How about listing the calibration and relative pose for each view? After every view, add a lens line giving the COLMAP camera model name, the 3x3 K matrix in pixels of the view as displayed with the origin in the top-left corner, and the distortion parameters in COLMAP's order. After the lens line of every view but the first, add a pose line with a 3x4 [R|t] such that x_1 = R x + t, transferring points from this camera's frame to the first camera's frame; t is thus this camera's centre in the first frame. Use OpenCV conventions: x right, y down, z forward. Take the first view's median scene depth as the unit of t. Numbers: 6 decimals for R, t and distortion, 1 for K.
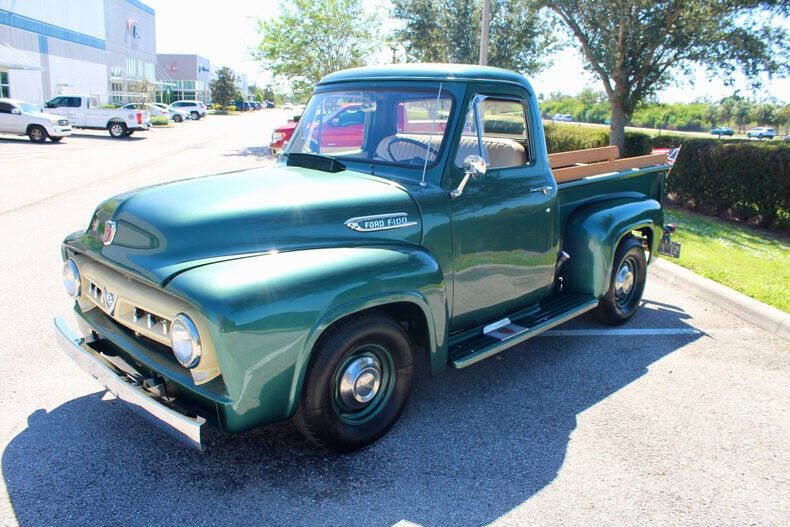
lens RADIAL K [[674.4, 0, 395.0], [0, 674.4, 263.5], [0, 0, 1]] dist [-0.167545, 0.157499]
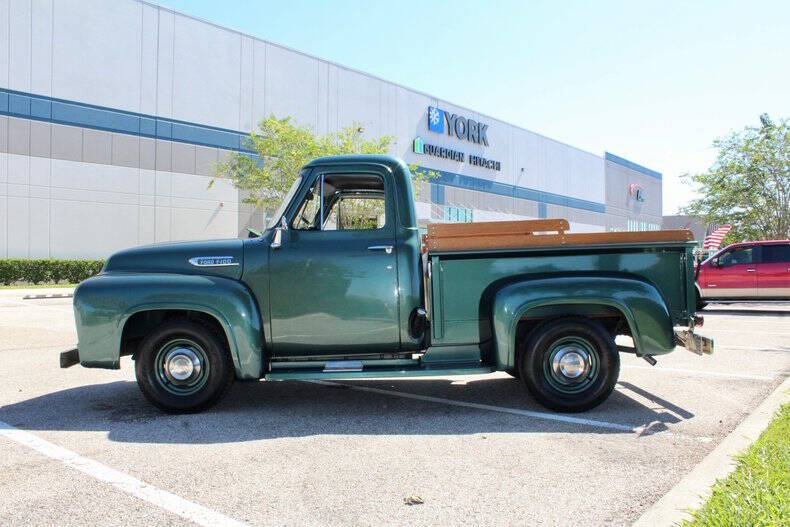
lens RADIAL K [[678.8, 0, 395.0], [0, 678.8, 263.5], [0, 0, 1]] dist [-0.173478, 0.169105]
pose [[0.701234, -0.028406, -0.712365, 0.181415], [-0.149084, 0.971272, -0.185484, 0.021670], [0.697169, 0.236271, 0.676855, 0.038405]]
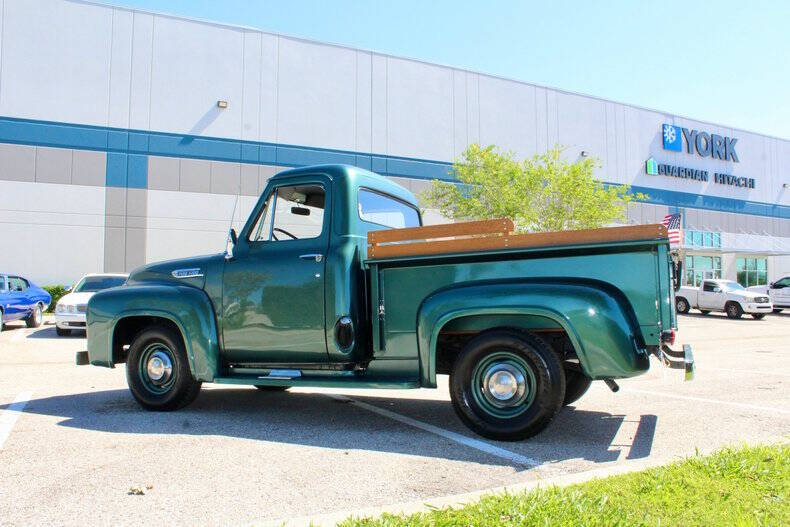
lens RADIAL K [[678.8, 0, 395.0], [0, 678.8, 263.5], [0, 0, 1]] dist [-0.173478, 0.169105]
pose [[0.359774, -0.076478, -0.929900, 0.228980], [-0.207540, 0.965108, -0.159670, 0.009452], [0.909665, 0.250436, 0.331349, 0.126161]]
